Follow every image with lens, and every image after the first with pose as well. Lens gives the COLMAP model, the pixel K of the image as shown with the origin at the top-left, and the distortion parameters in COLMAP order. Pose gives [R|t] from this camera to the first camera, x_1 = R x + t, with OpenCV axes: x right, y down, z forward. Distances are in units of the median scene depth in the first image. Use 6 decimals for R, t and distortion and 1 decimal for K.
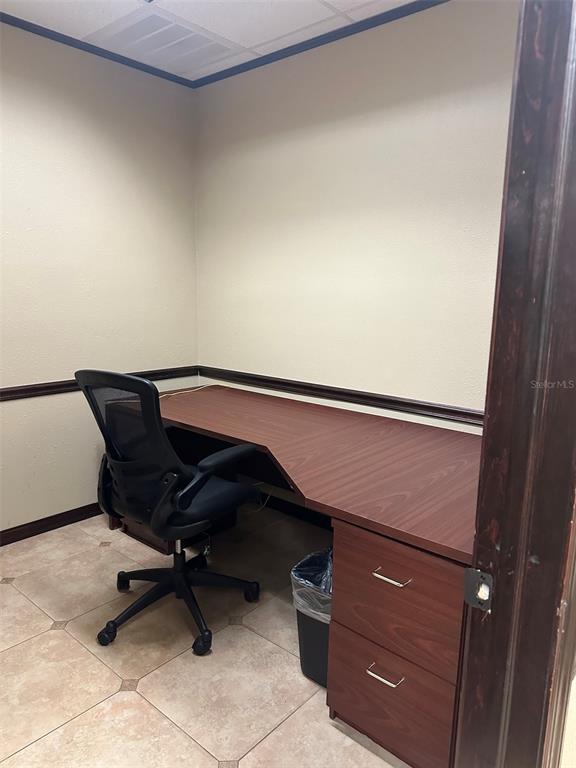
lens RADIAL K [[547.0, 0, 285.1], [0, 547.0, 379.4], [0, 0, 1]] dist [-0.009305, -0.004070]
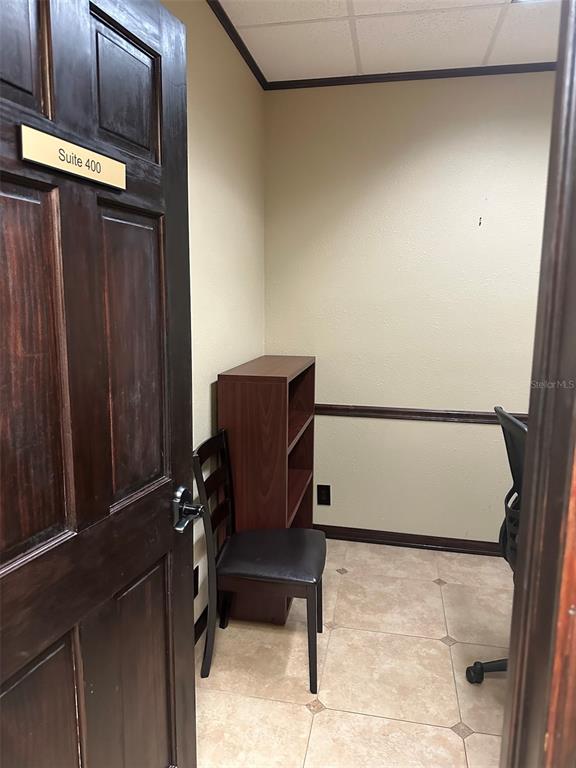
lens RADIAL K [[547.0, 0, 284.8], [0, 547.0, 385.3], [0, 0, 1]] dist [-0.009305, -0.004070]
pose [[0.495270, 0.127431, -0.859342, 0.280133], [-0.152300, 0.986600, 0.058526, -0.049439], [0.855285, 0.101891, 0.508041, 0.154104]]
